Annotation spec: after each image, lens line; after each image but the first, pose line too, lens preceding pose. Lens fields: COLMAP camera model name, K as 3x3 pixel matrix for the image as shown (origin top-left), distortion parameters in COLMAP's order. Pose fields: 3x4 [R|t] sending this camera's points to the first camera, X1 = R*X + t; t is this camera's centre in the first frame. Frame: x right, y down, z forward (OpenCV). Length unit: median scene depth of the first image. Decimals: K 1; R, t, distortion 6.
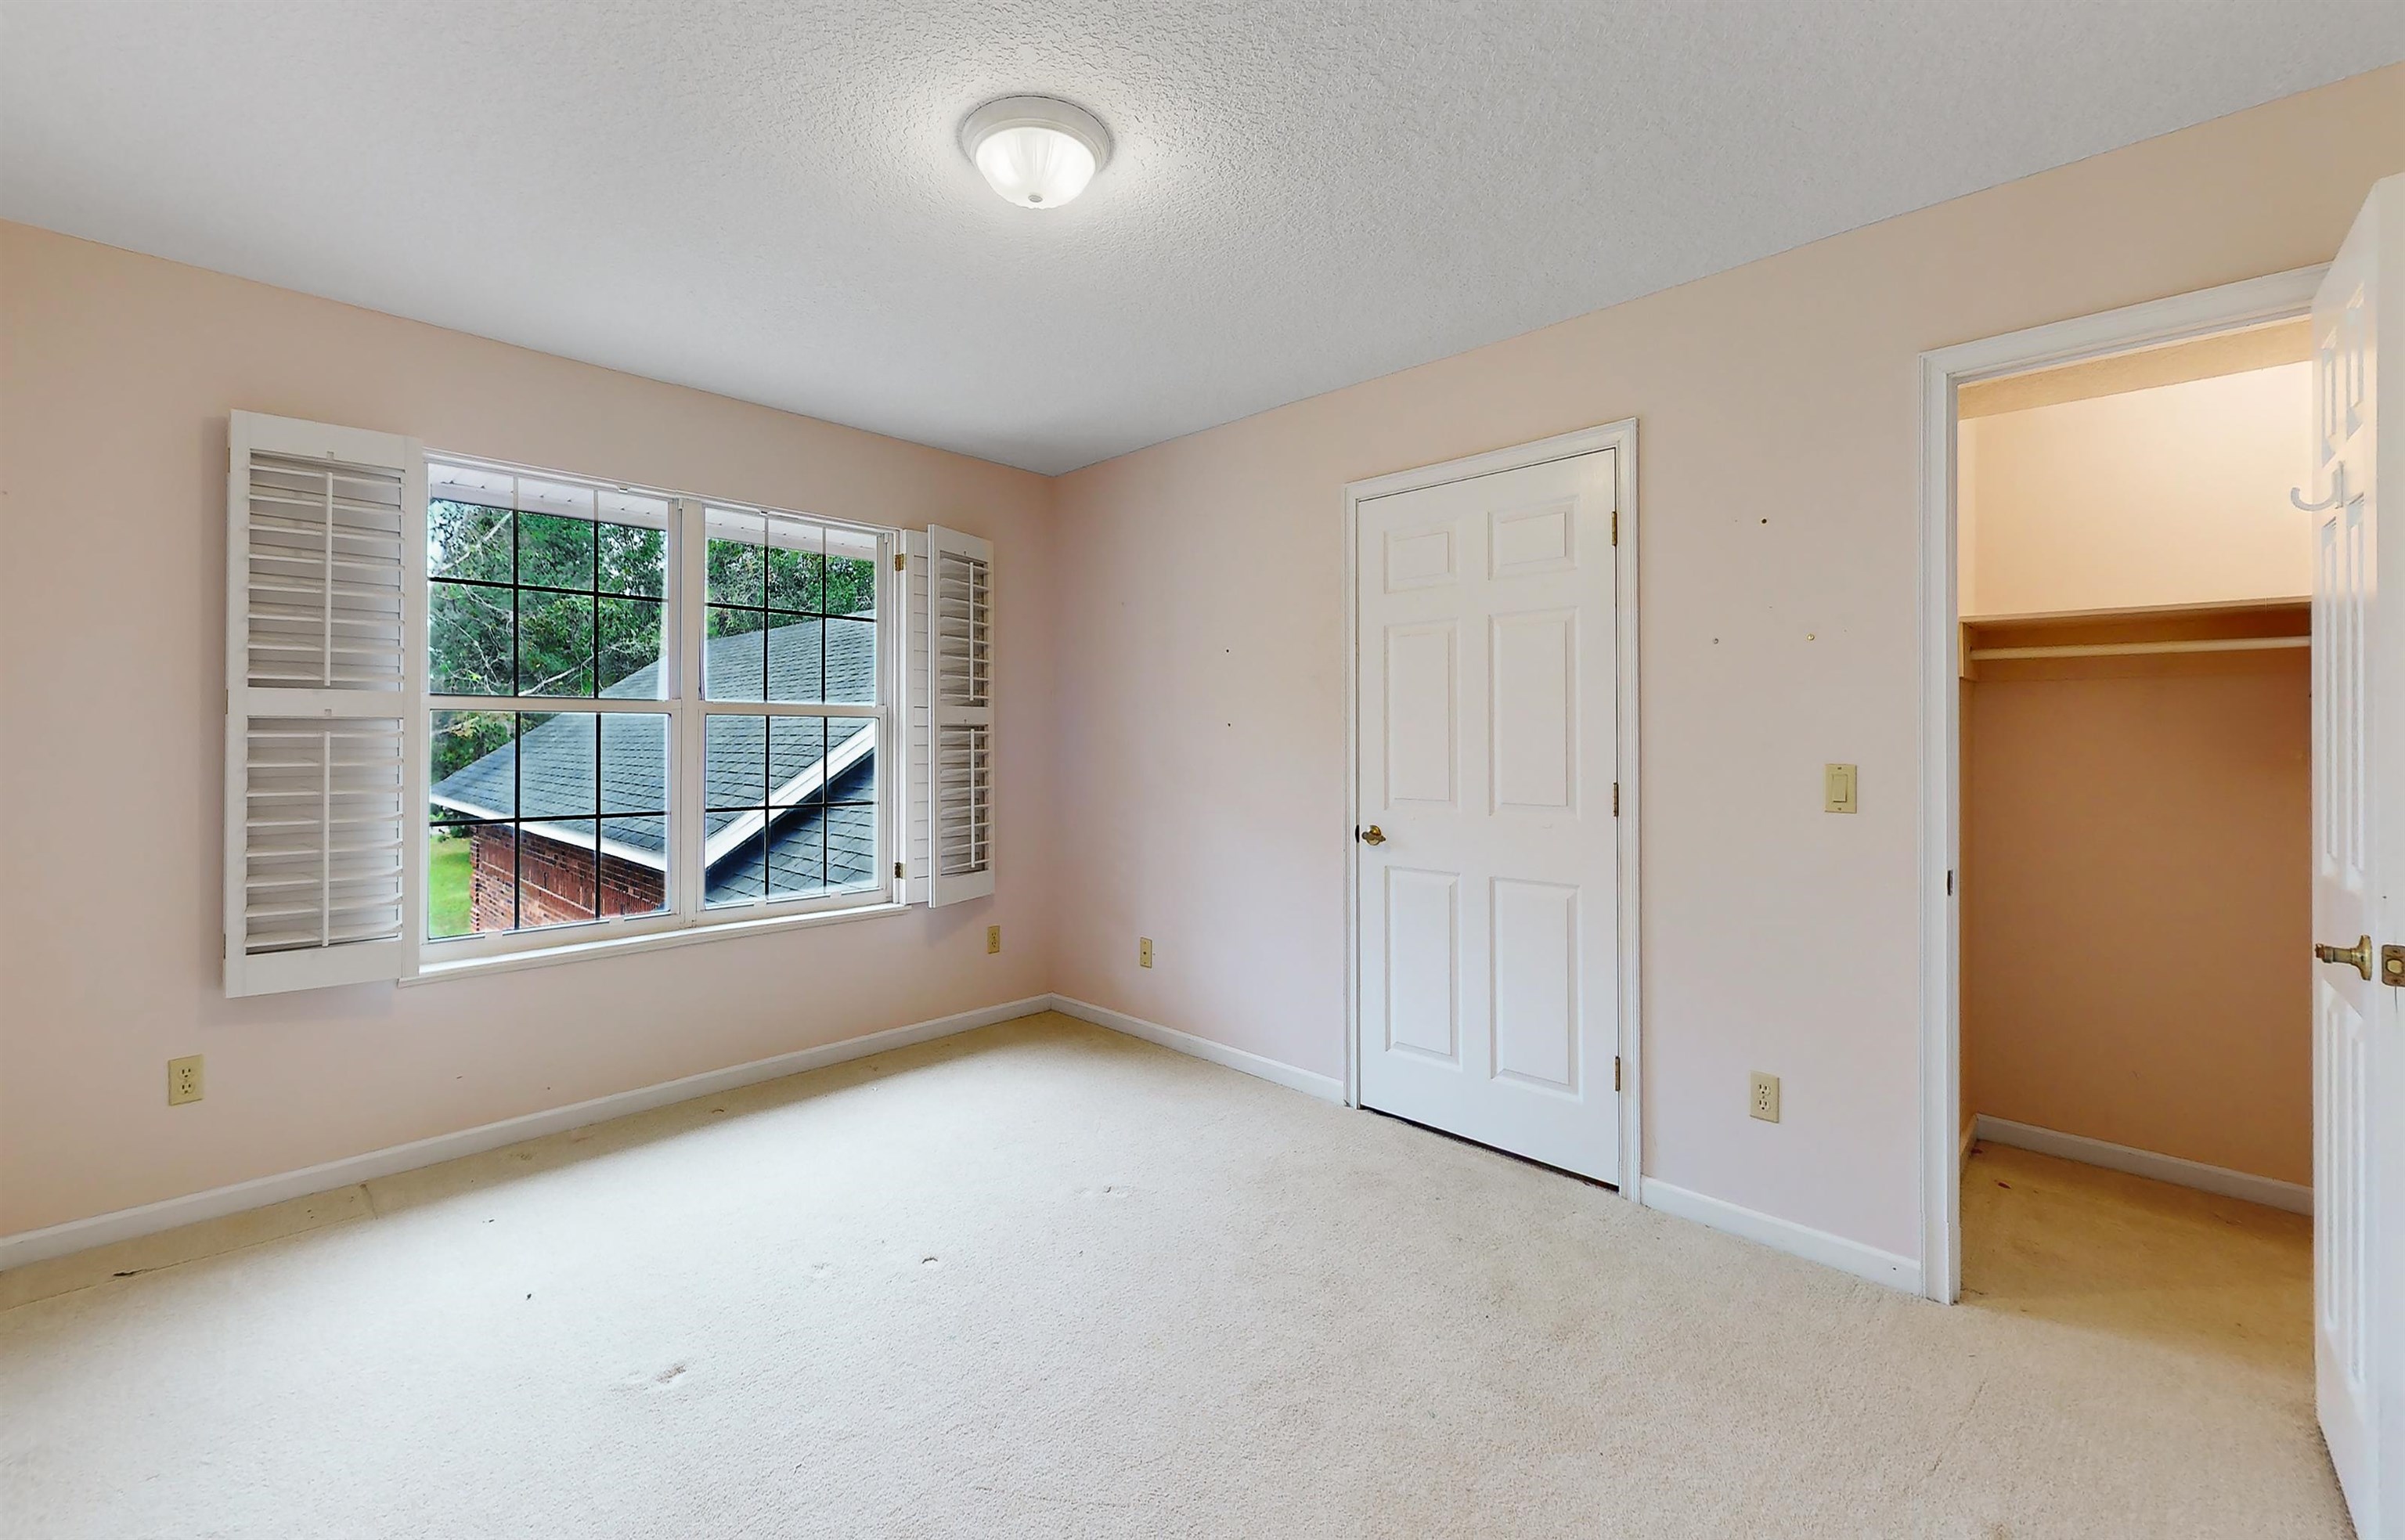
lens RADIAL K [[1044.6, 0, 1202.5], [0, 1044.6, 770.0], [0, 0, 1]] dist [0.000019, 0.000017]
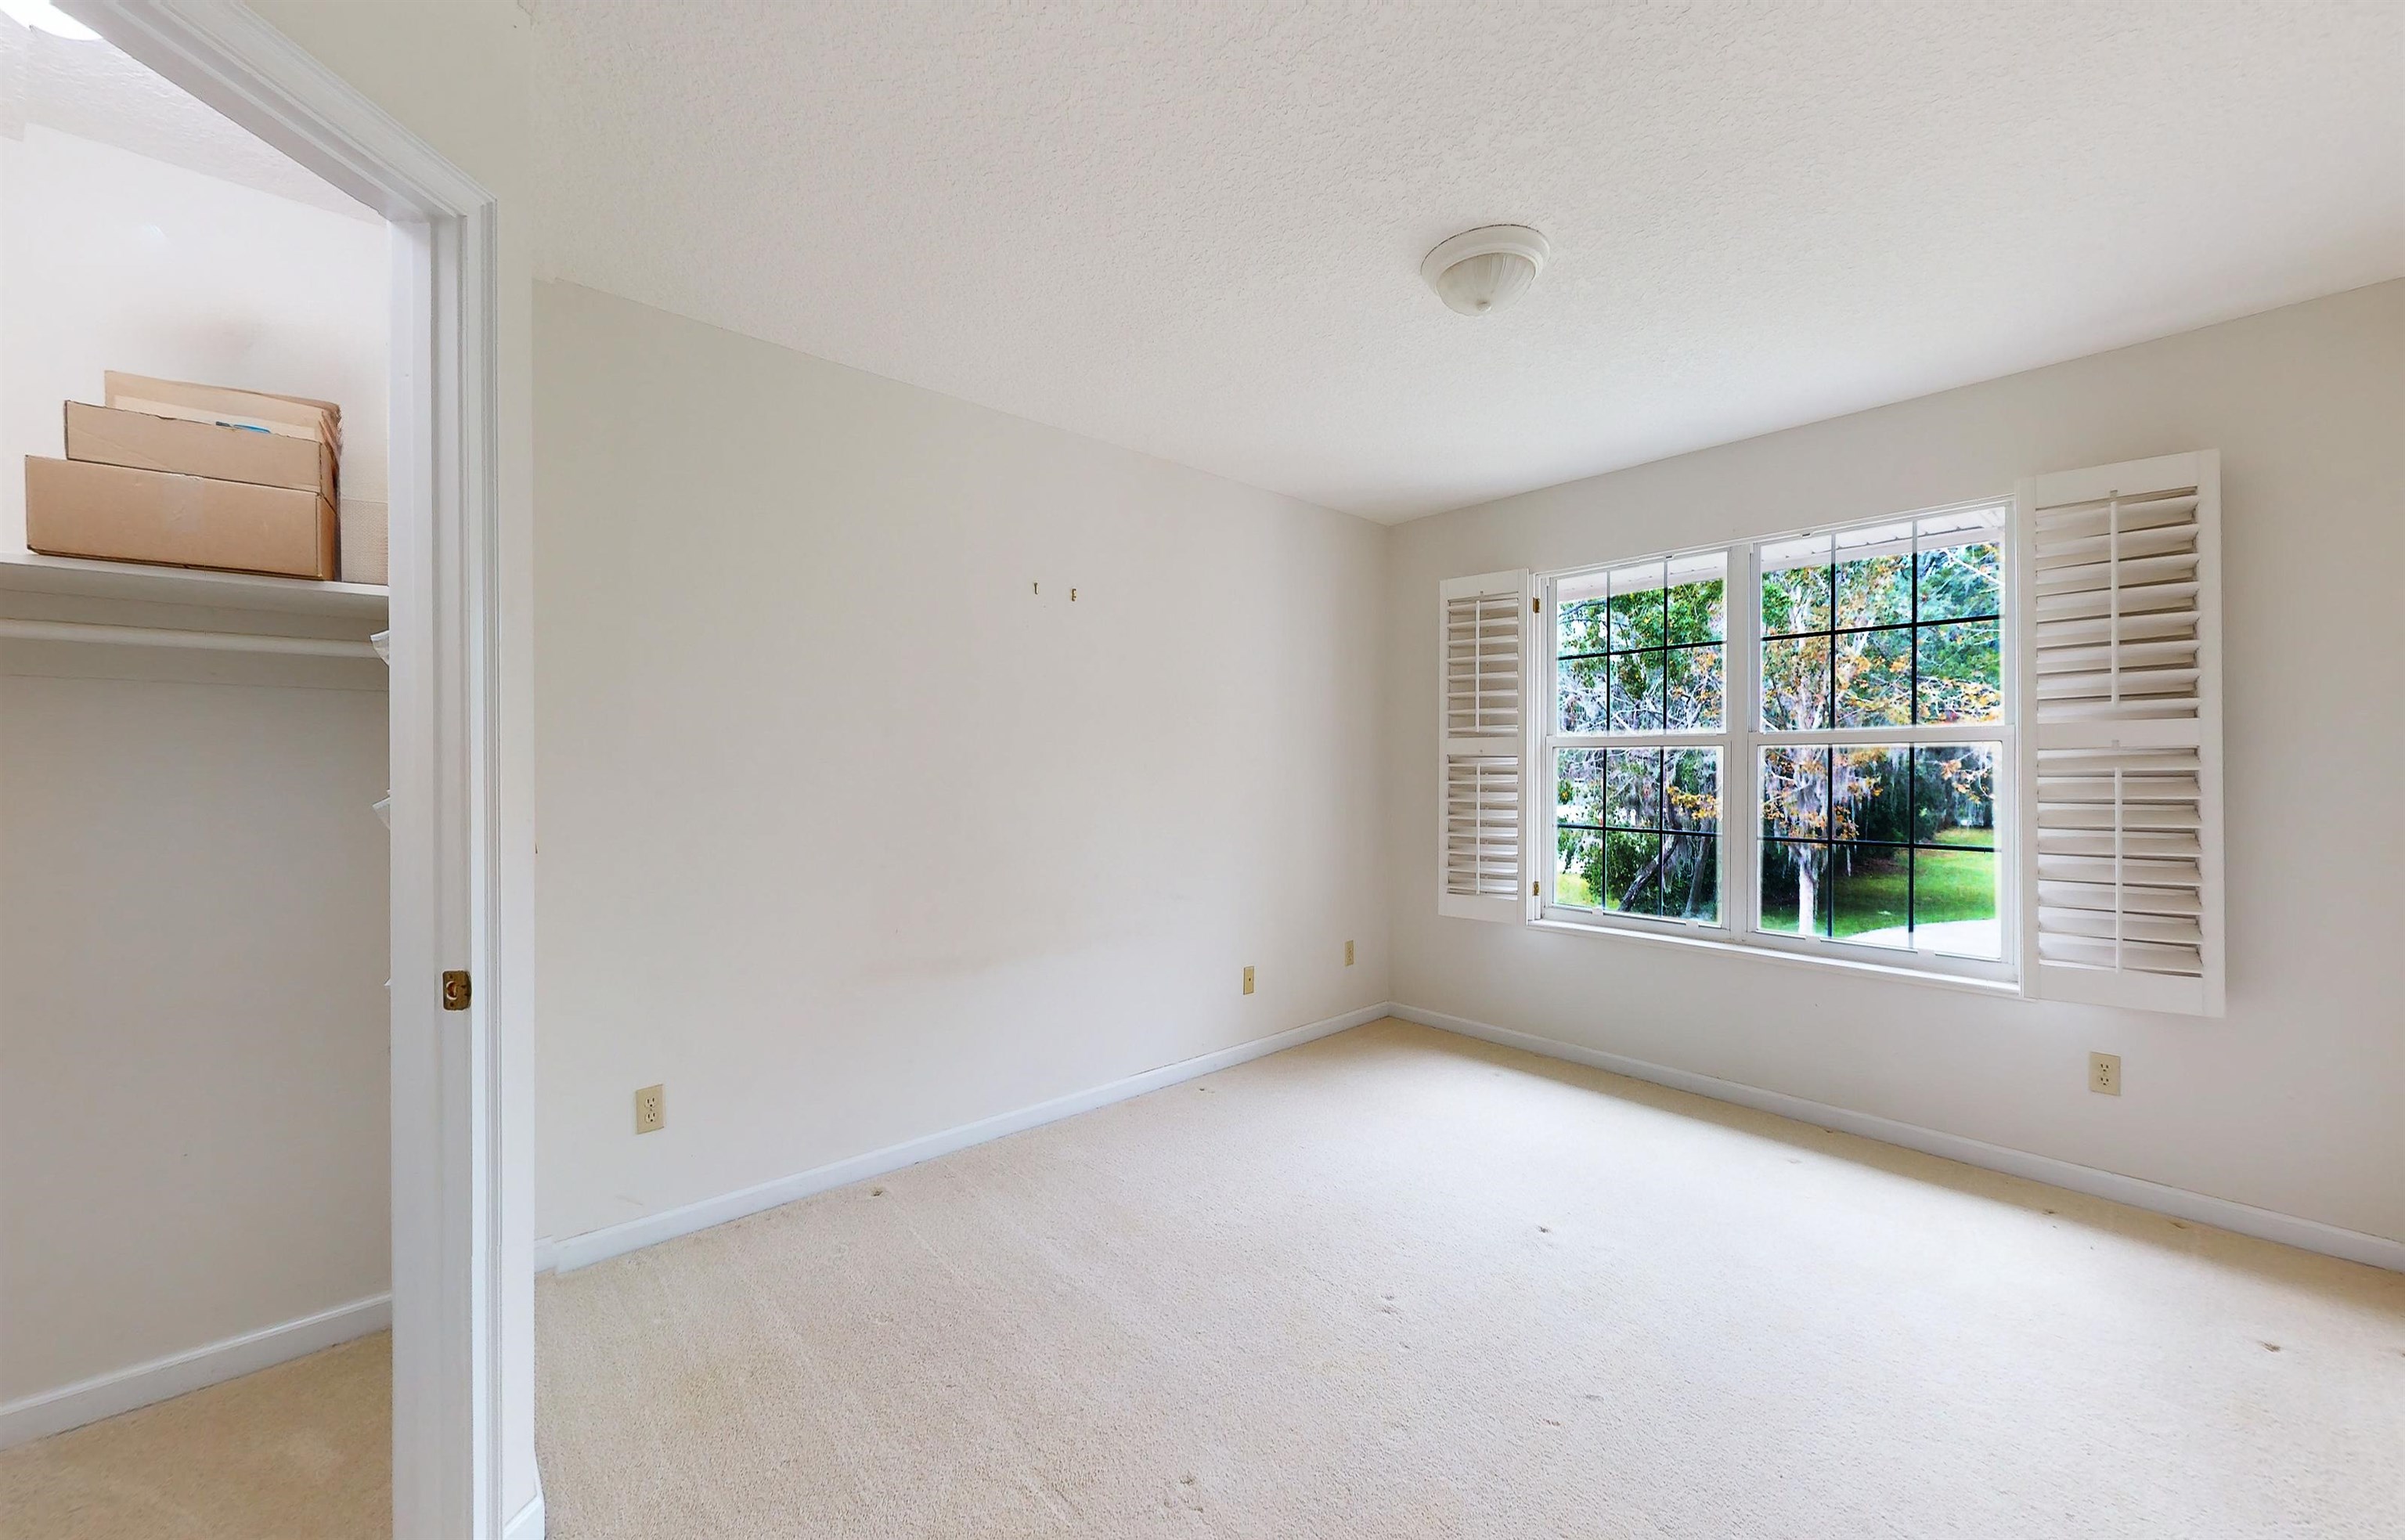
lens RADIAL K [[941.6, 0, 1202.5], [0, 941.6, 770.0], [0, 0, 1]] dist [-0.000065, -0.000016]
pose [[-0.019729, 0.001462, -0.999804, 0.554835], [-0.029639, 0.999559, 0.002047, -0.014626], [0.999366, 0.029674, -0.019676, 0.547279]]
